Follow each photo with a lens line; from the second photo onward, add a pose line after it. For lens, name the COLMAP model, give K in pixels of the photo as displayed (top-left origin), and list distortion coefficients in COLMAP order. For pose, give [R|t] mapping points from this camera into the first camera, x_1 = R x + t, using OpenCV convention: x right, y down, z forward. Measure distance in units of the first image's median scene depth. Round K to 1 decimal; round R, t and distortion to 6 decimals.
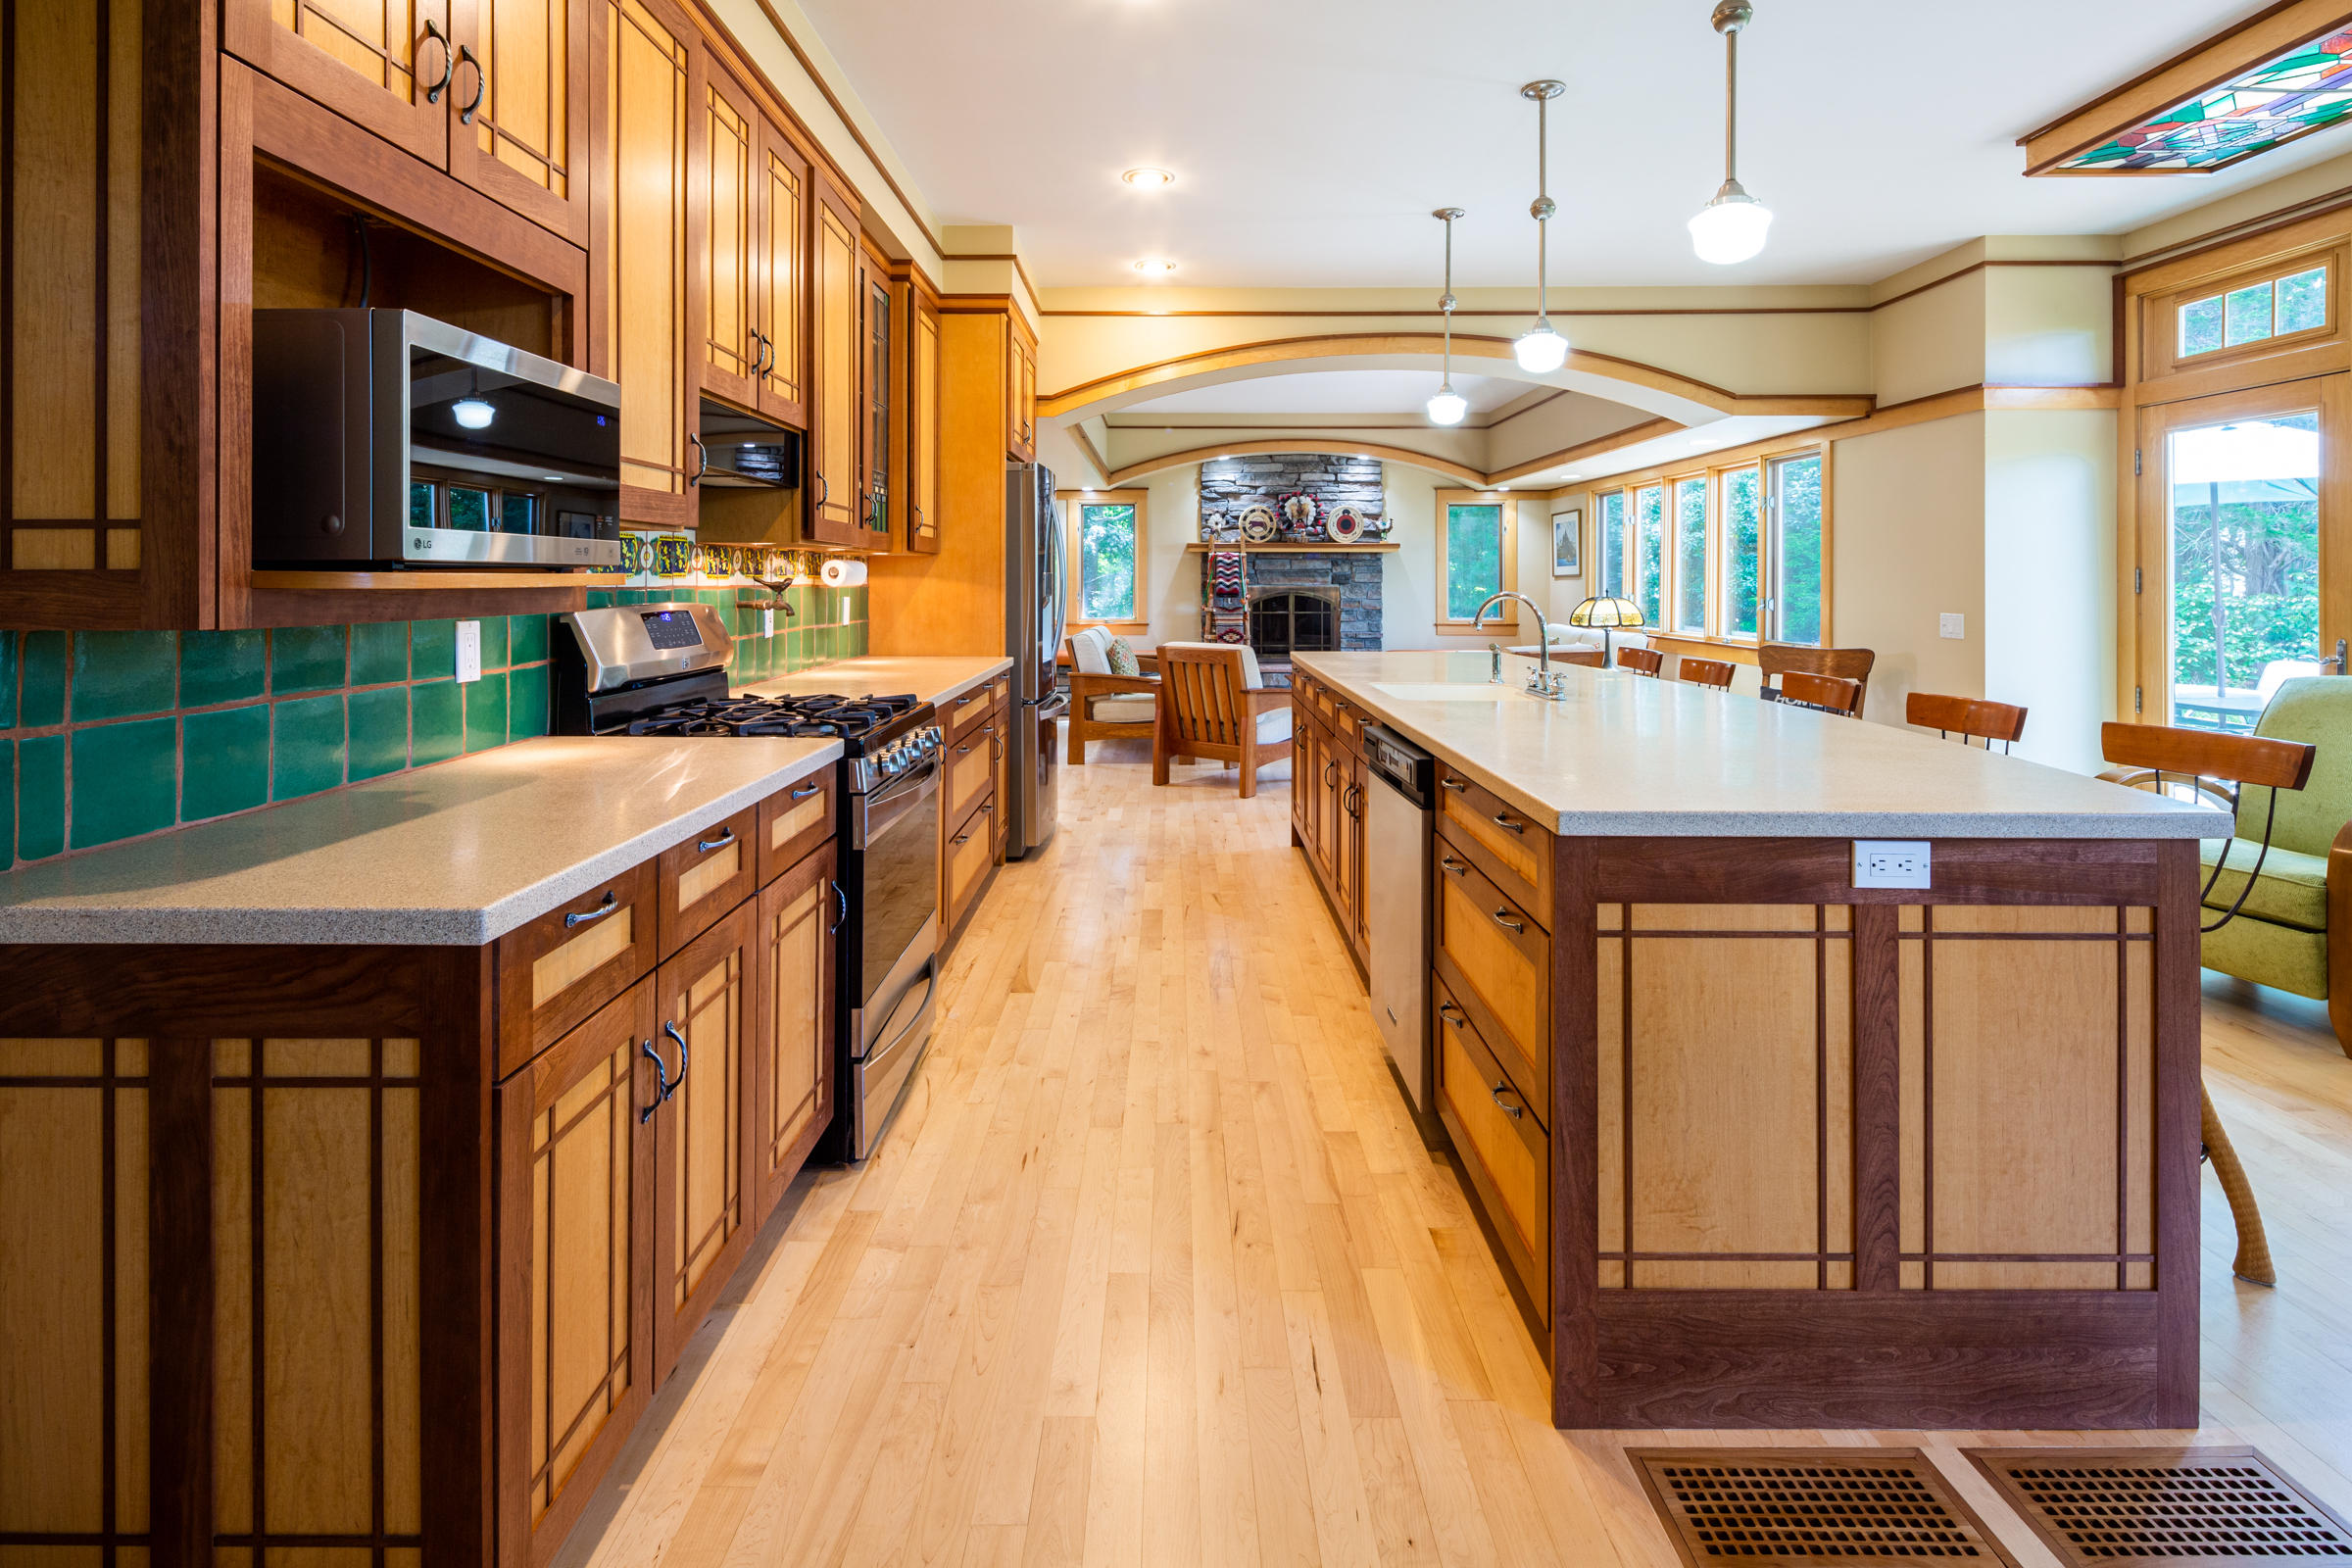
lens RADIAL K [[1159.0, 0, 1147.8], [0, 1159.0, 578.4], [0, 0, 1]] dist [0.004640, -0.004370]
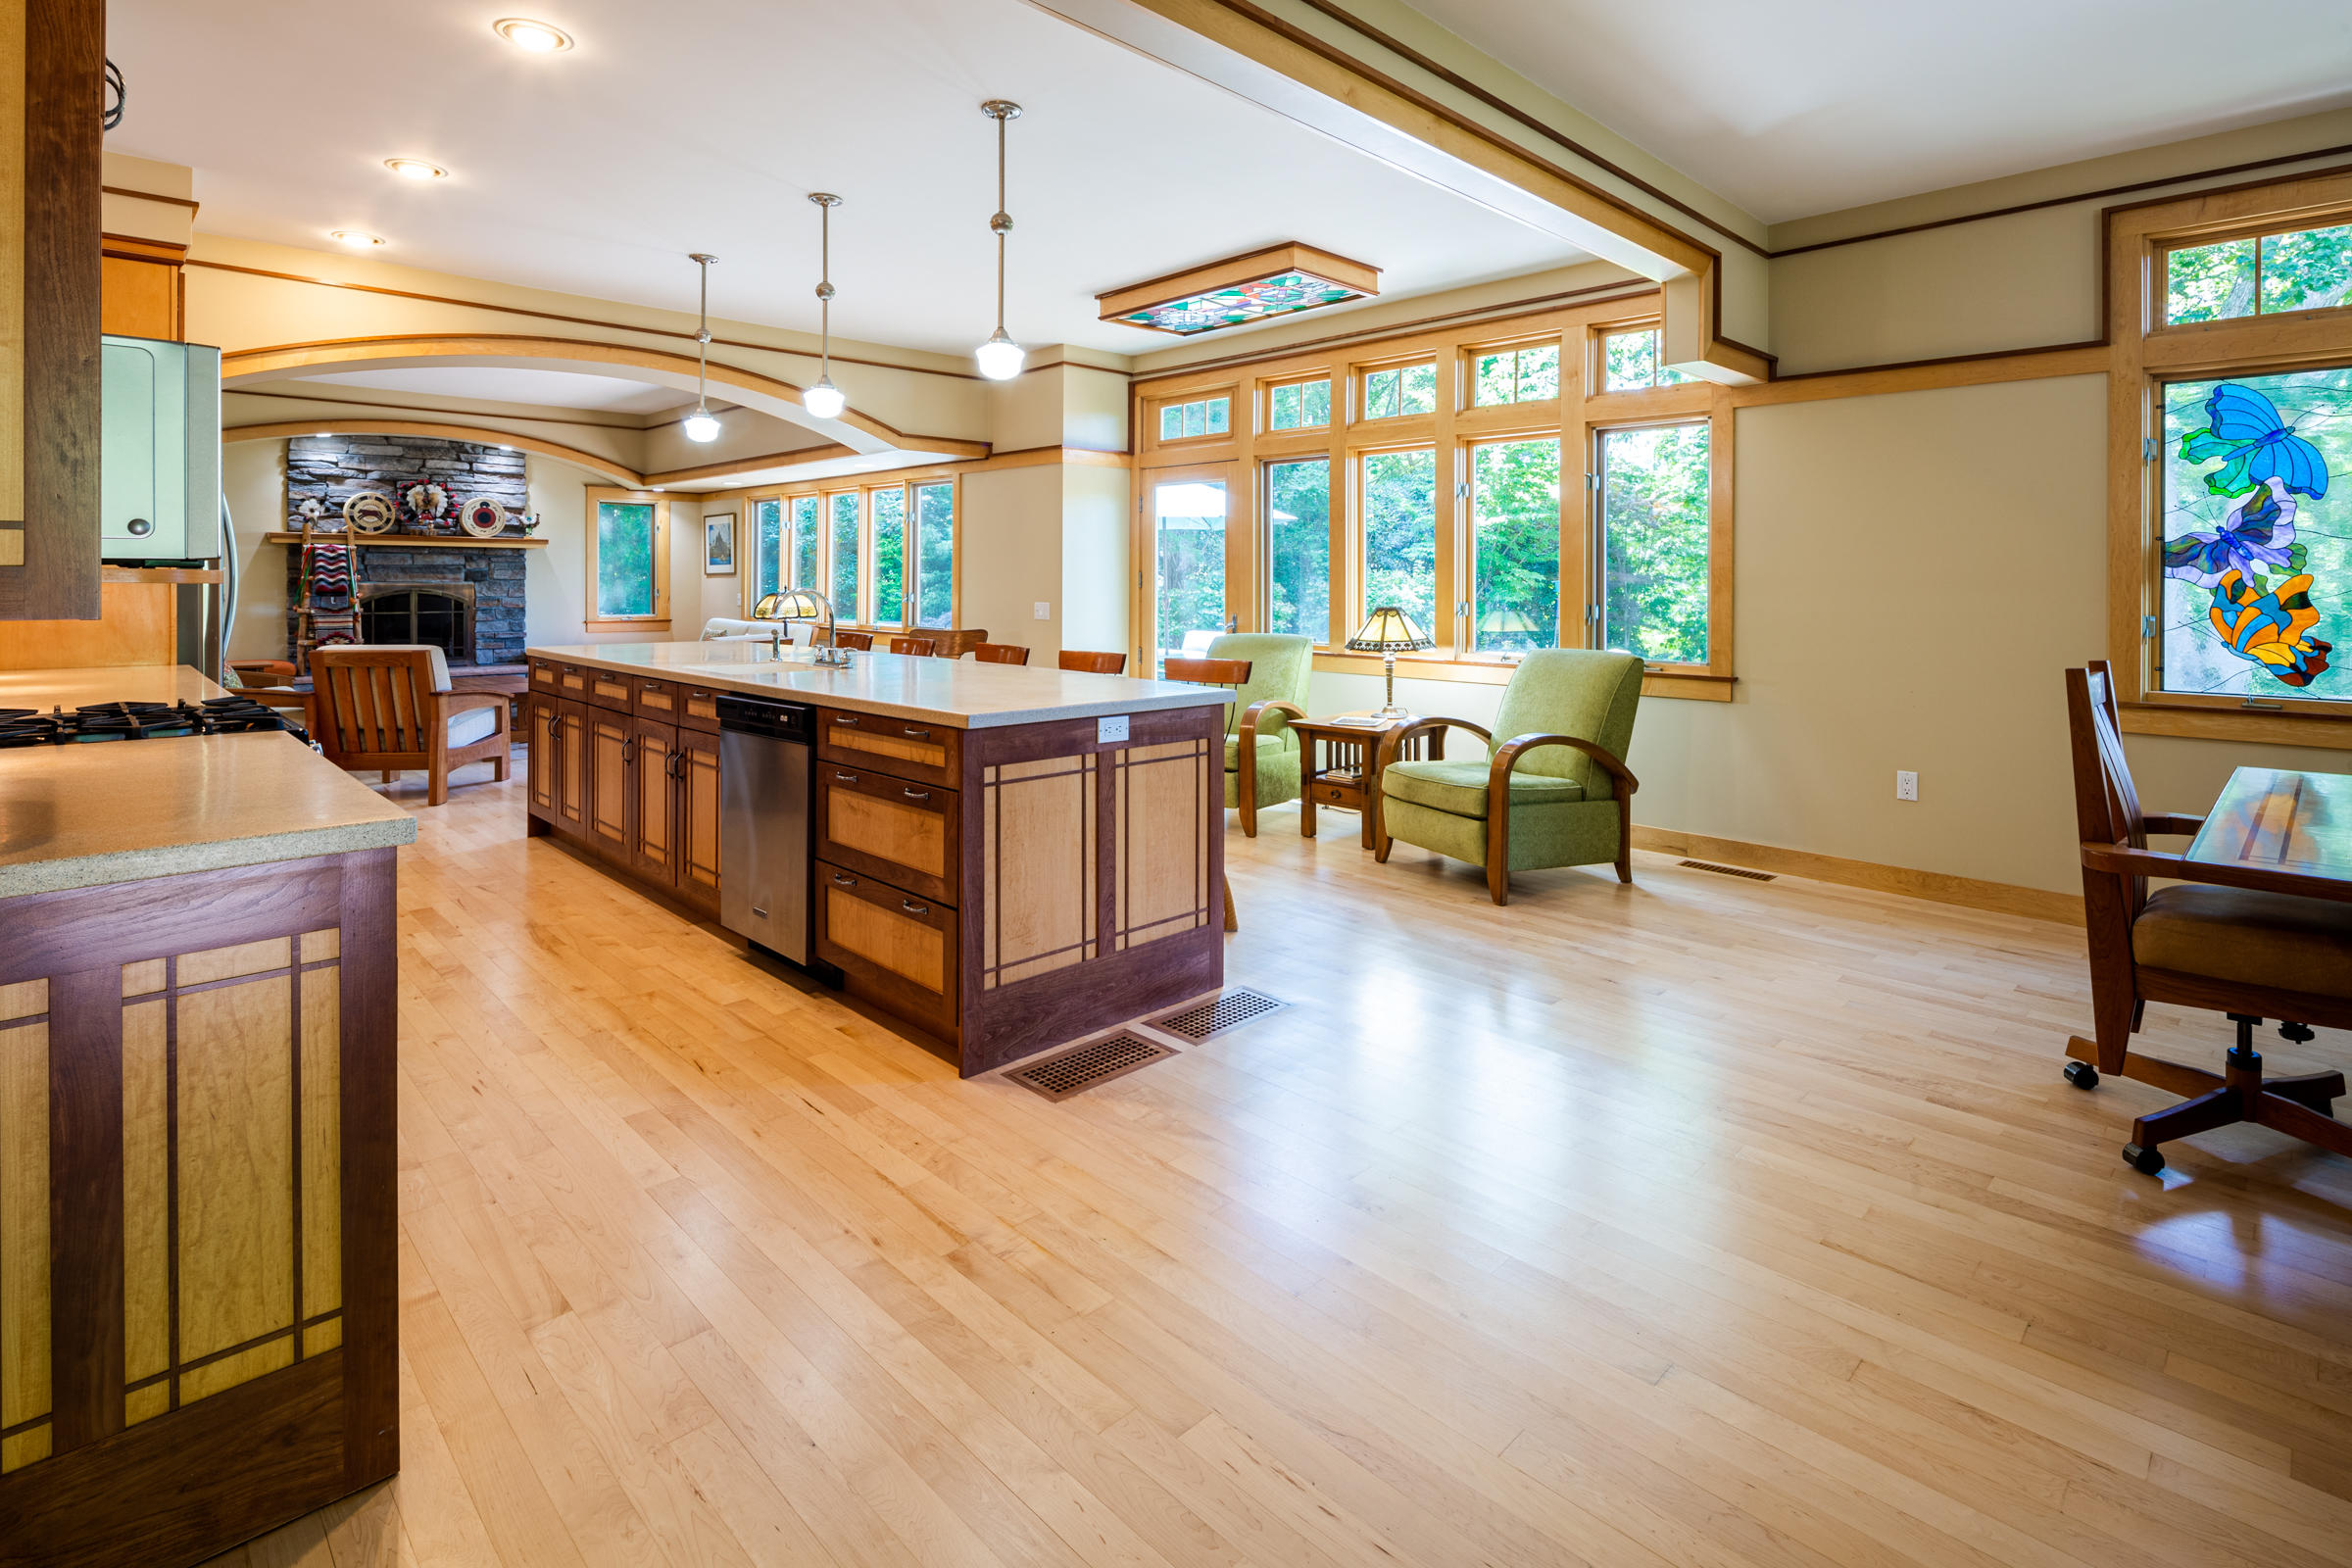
lens RADIAL K [[1159.0, 0, 1191.6], [0, 1159.0, 580.5], [0, 0, 1]] dist [0.004640, -0.004370]
pose [[0.700755, 0.001927, 0.713399, -0.220744], [-0.004634, 0.999988, 0.001851, -0.000375], [-0.713387, -0.004603, 0.700755, -0.148953]]
